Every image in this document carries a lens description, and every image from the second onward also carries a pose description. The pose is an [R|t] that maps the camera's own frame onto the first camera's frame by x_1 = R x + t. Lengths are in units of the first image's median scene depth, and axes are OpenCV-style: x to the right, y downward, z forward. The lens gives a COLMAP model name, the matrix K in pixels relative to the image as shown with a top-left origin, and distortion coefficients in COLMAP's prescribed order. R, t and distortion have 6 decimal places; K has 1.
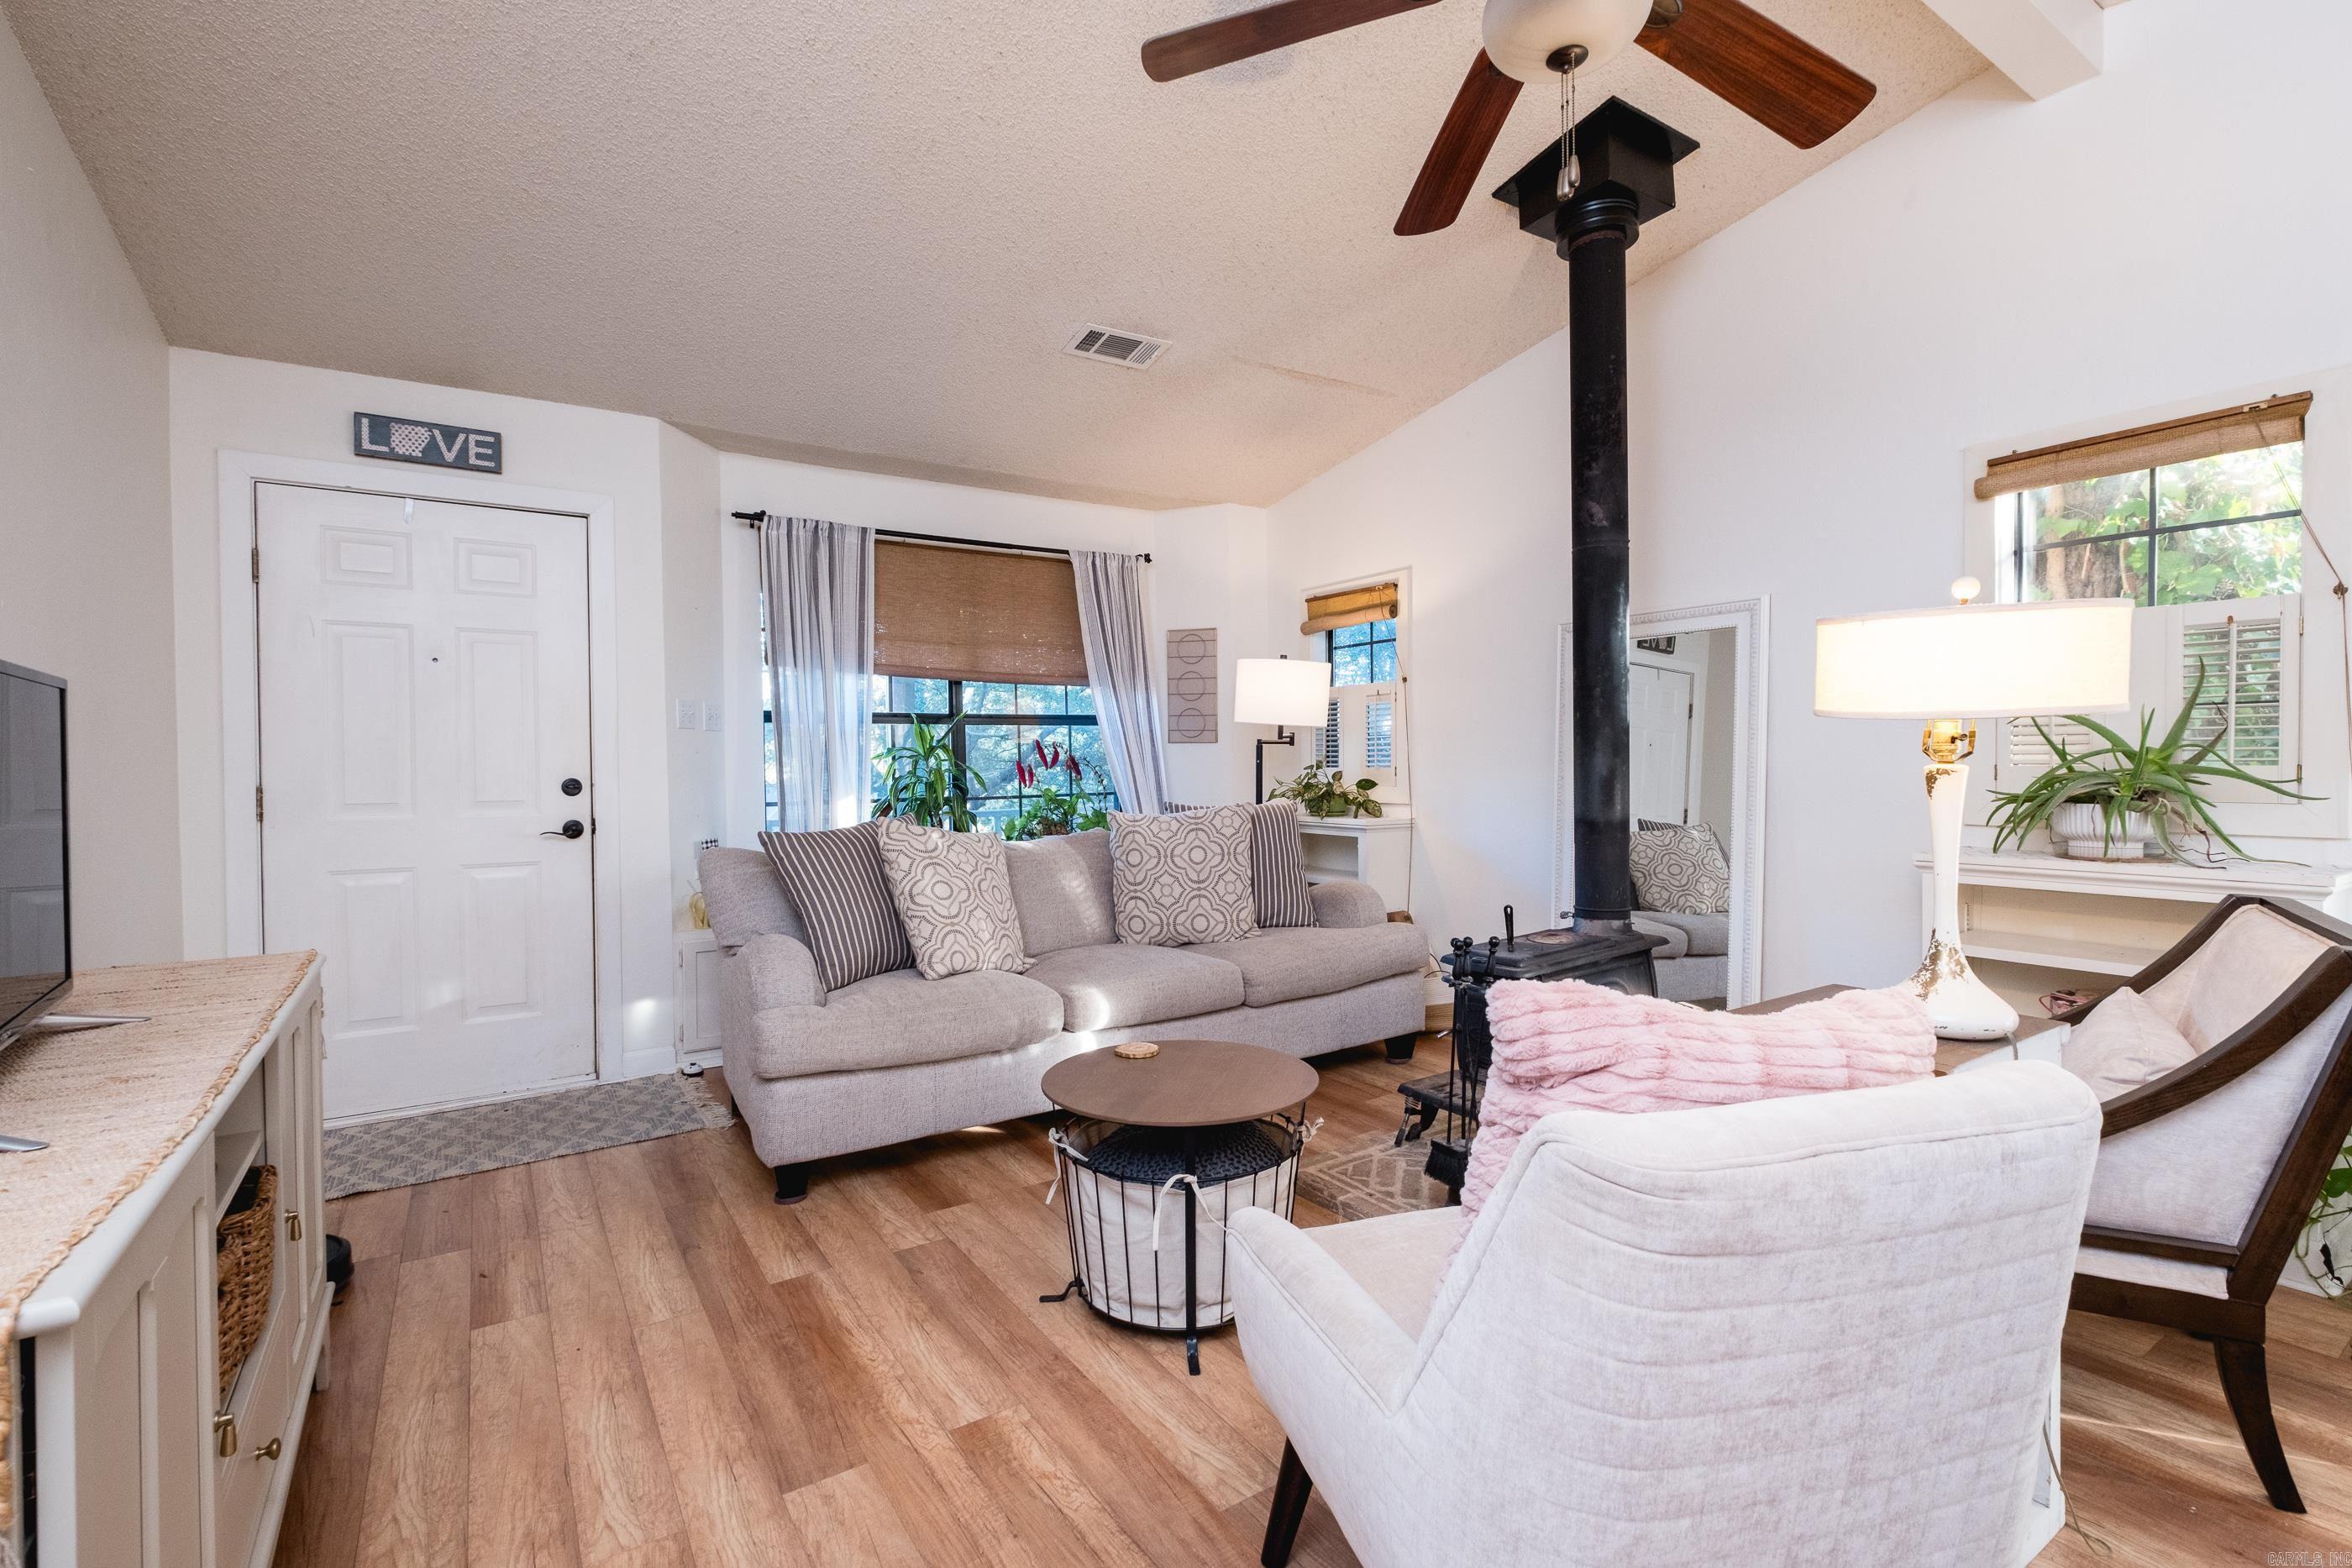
lens RADIAL K [[1021.8, 0, 1160.7], [0, 1021.8, 779.2], [0, 0, 1]] dist [0.007612, -0.005001]
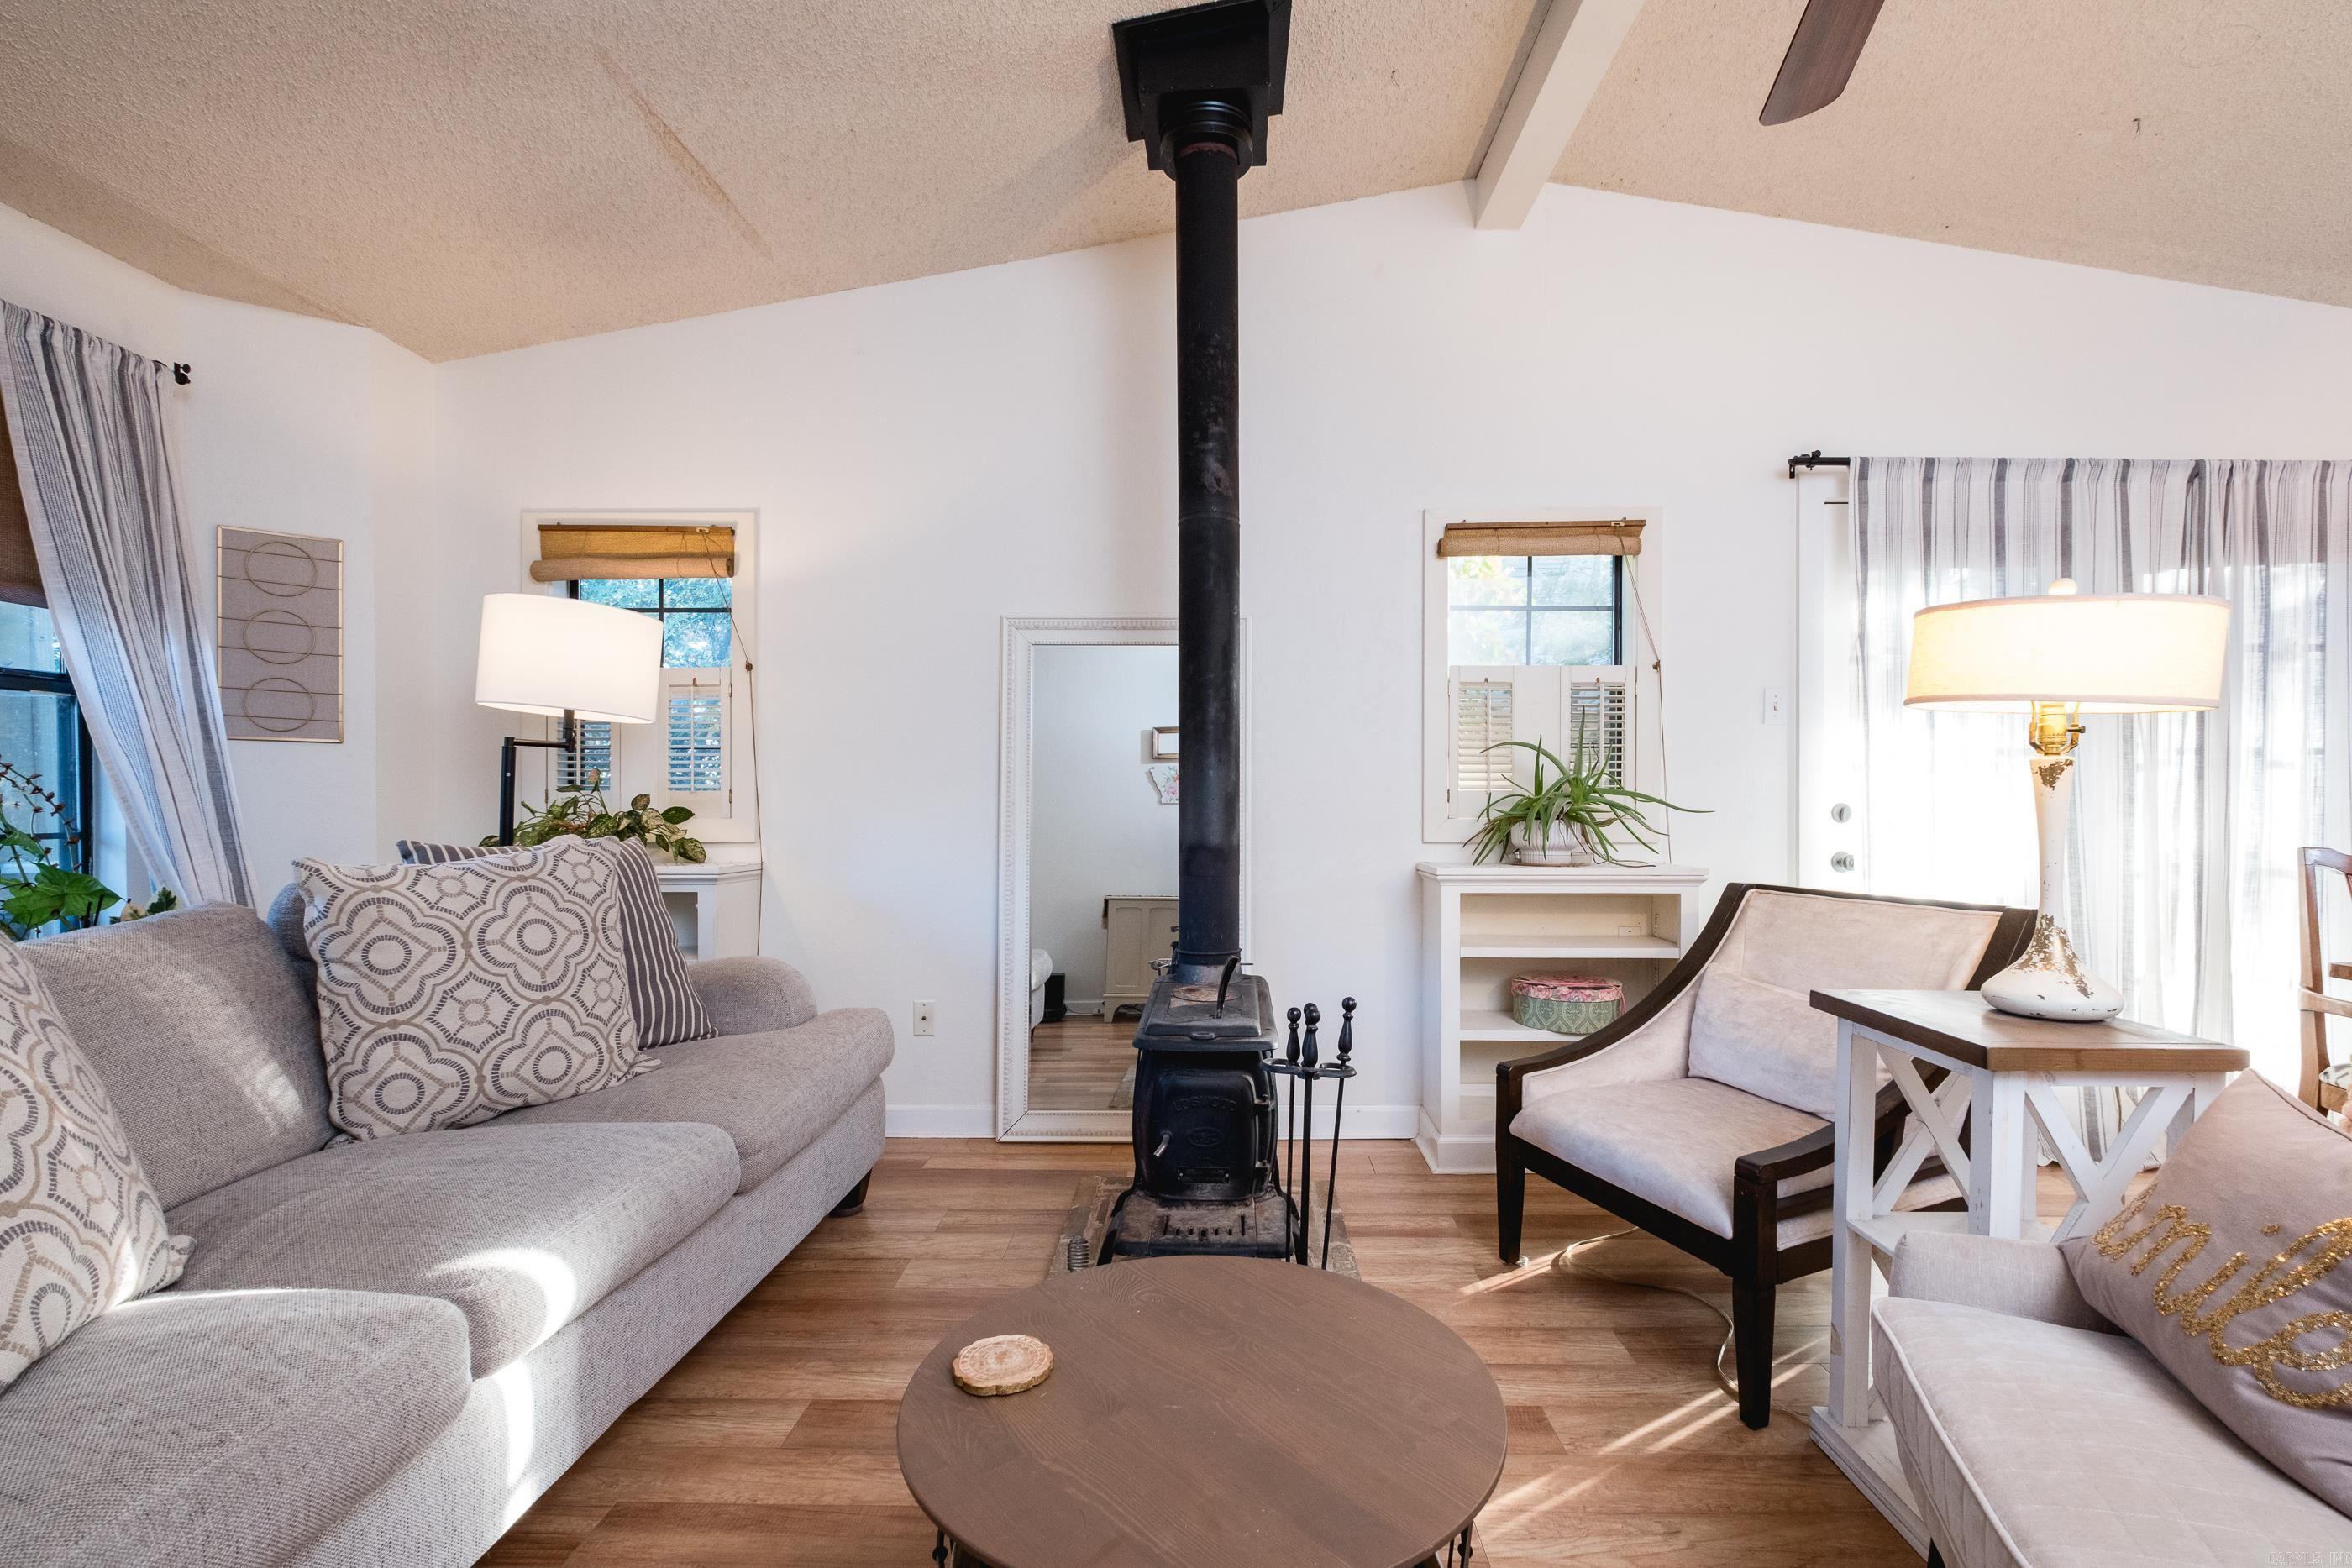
lens RADIAL K [[1021.8, 0, 1110.6], [0, 1021.8, 819.7], [0, 0, 1]] dist [0.007612, -0.005001]
pose [[0.563317, 0.004106, 0.826230, -0.206984], [0.006393, 0.999936, -0.009328, 0.017112], [-0.826216, 0.010536, 0.563255, 0.394755]]
